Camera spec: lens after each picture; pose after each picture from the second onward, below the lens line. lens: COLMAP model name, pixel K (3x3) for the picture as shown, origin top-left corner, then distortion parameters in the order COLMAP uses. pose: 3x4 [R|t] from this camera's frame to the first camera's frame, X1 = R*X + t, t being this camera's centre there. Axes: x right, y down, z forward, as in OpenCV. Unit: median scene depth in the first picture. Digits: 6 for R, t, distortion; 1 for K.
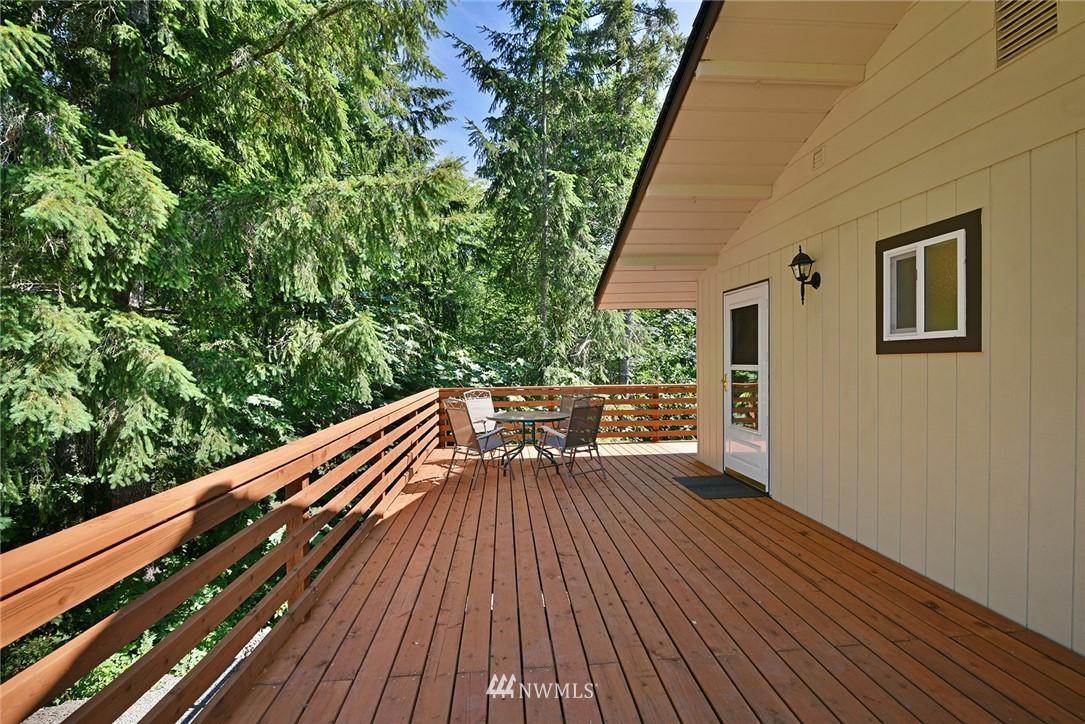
lens RADIAL K [[501.6, 0, 542.5], [0, 501.6, 362.0], [0, 0, 1]] dist [-0.000727, -0.000056]
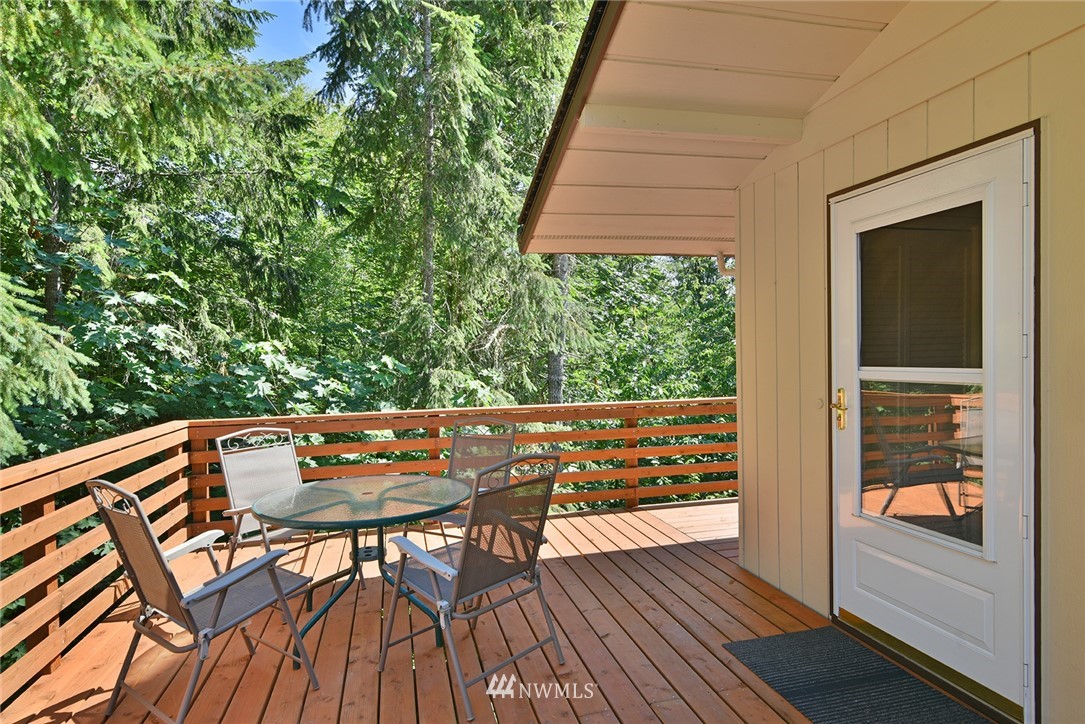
lens RADIAL K [[613.9, 0, 542.5], [0, 613.9, 362.0], [0, 0, 1]] dist [0.045263, 0.000185]
pose [[0.986584, -0.010885, 0.162894, 0.017141], [0.010033, 0.999931, 0.006052, -0.002070], [-0.162948, -0.004337, 0.986625, 0.259398]]
